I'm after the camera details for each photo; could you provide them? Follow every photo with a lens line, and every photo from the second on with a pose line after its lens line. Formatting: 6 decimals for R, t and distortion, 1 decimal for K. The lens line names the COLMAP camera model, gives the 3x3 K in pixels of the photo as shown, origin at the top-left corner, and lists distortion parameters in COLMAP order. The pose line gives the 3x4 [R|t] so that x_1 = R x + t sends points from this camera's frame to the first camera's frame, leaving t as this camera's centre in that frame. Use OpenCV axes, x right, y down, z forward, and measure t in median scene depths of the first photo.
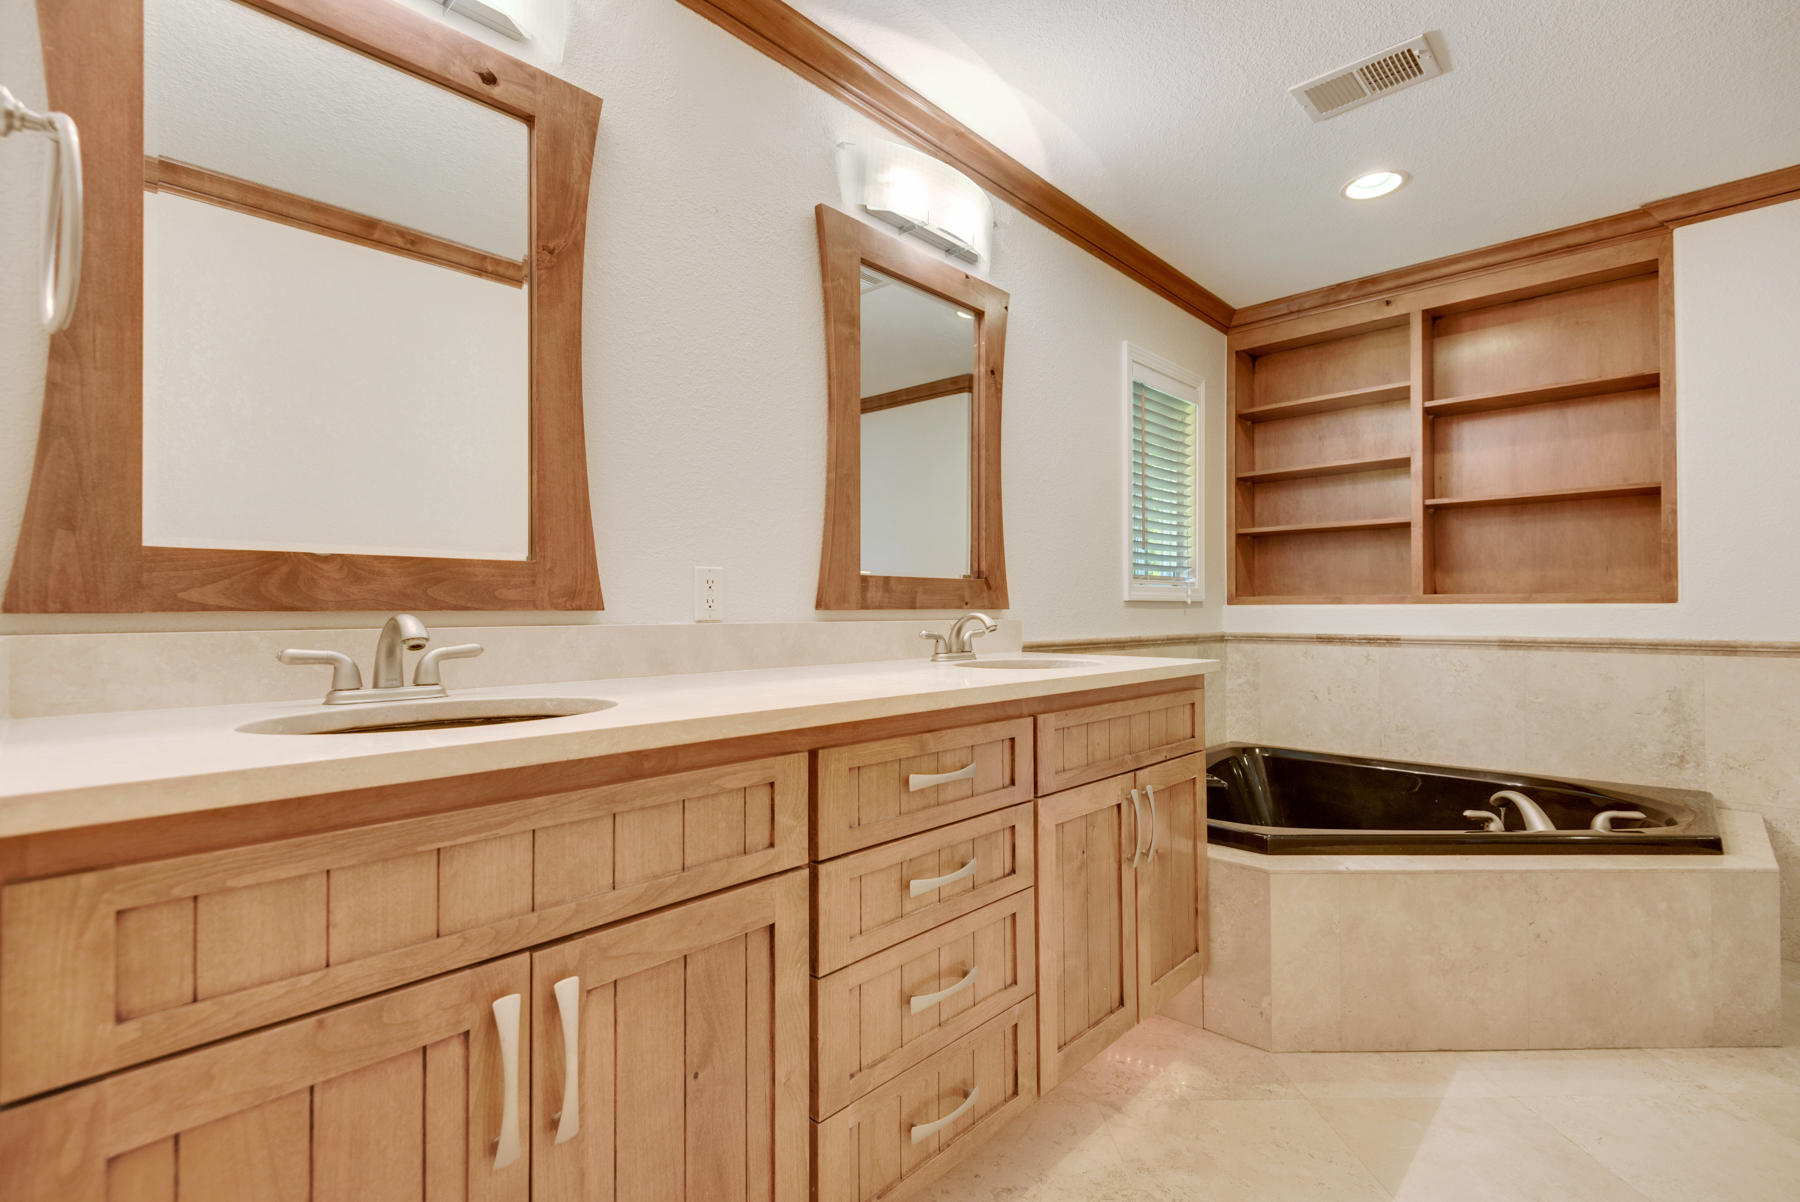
lens RADIAL K [[821.6, 0, 887.1], [0, 821.6, 610.5], [0, 0, 1]] dist [0.005042, 0.000418]
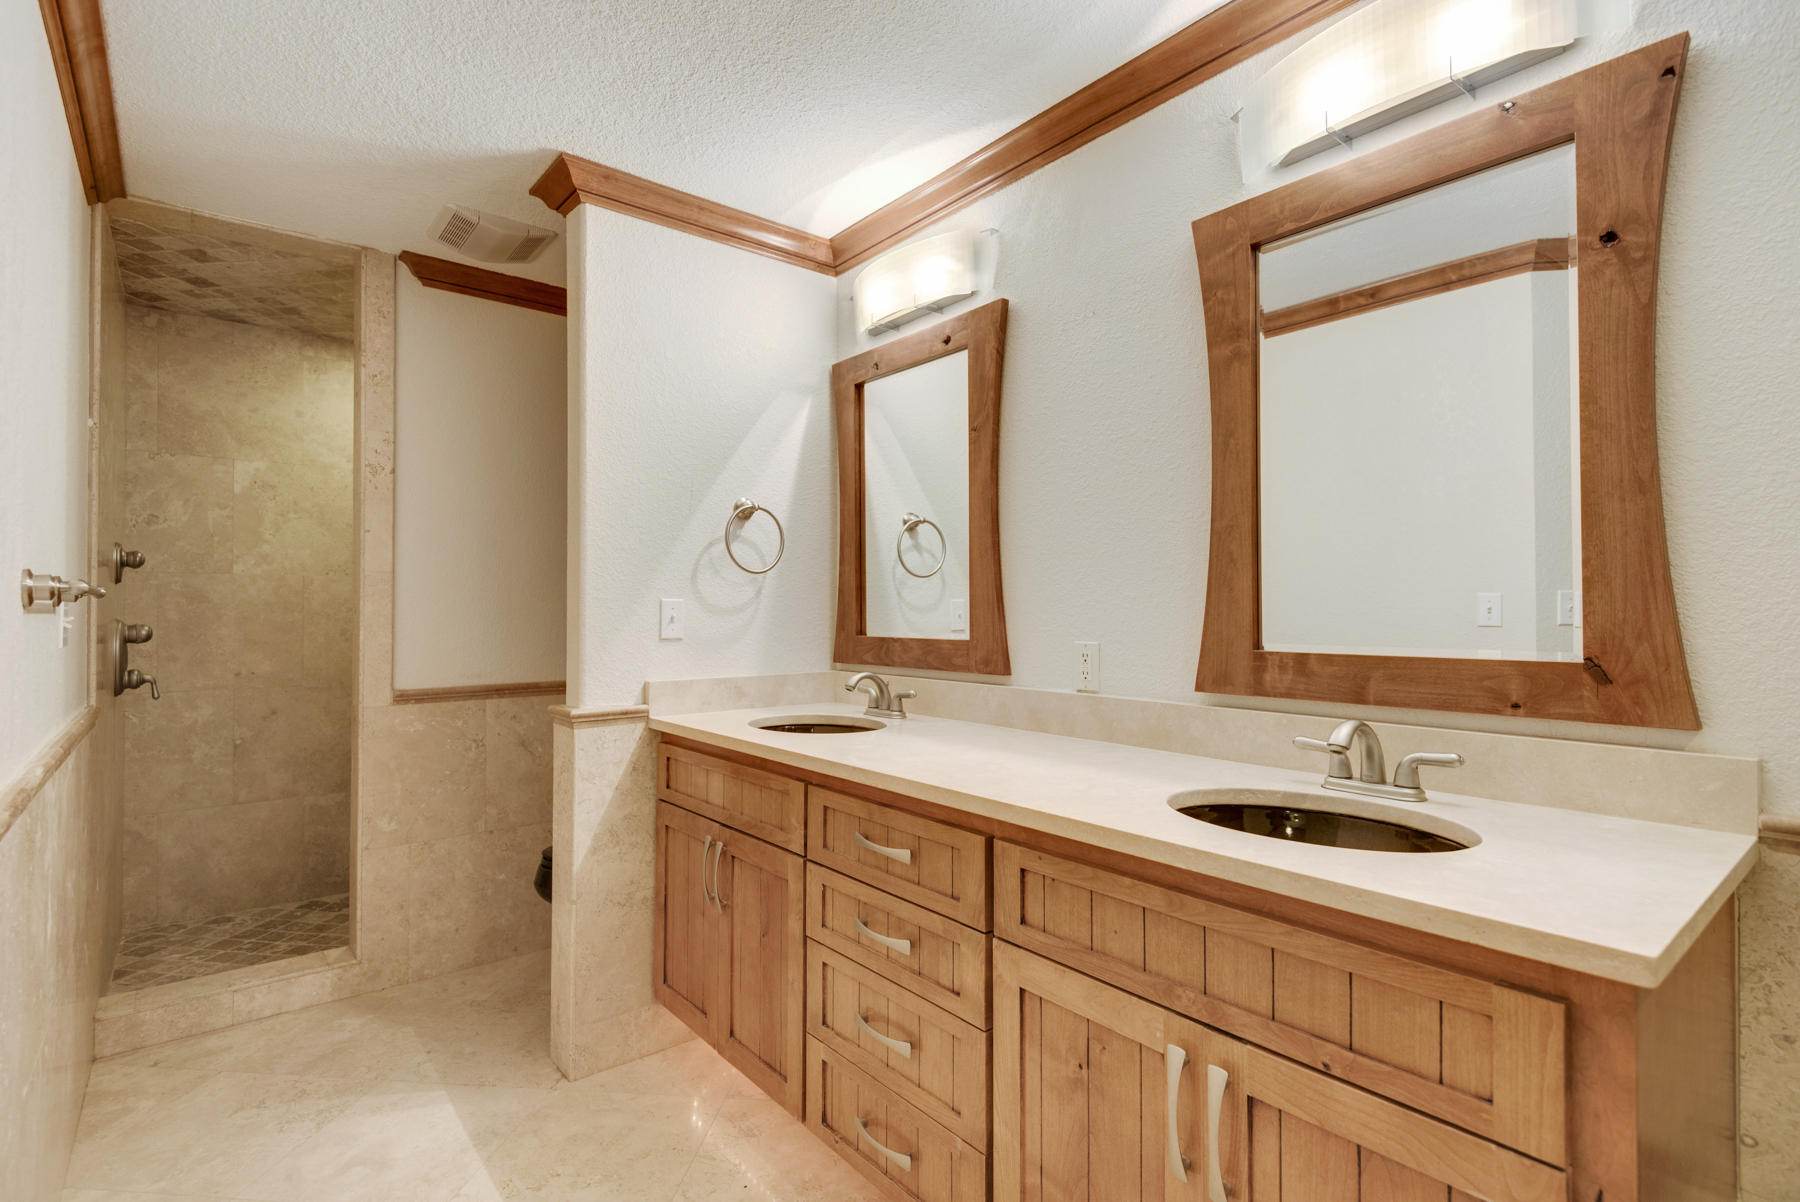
lens RADIAL K [[875.4, 0, 890.1], [0, 875.4, 594.2], [0, 0, 1]] dist [0.012461, -0.000352]
pose [[-0.139061, -0.009984, -0.990233, 1.102883], [0.007550, 0.999909, -0.011142, -0.119102], [0.990255, -0.009026, -0.138974, 1.015856]]
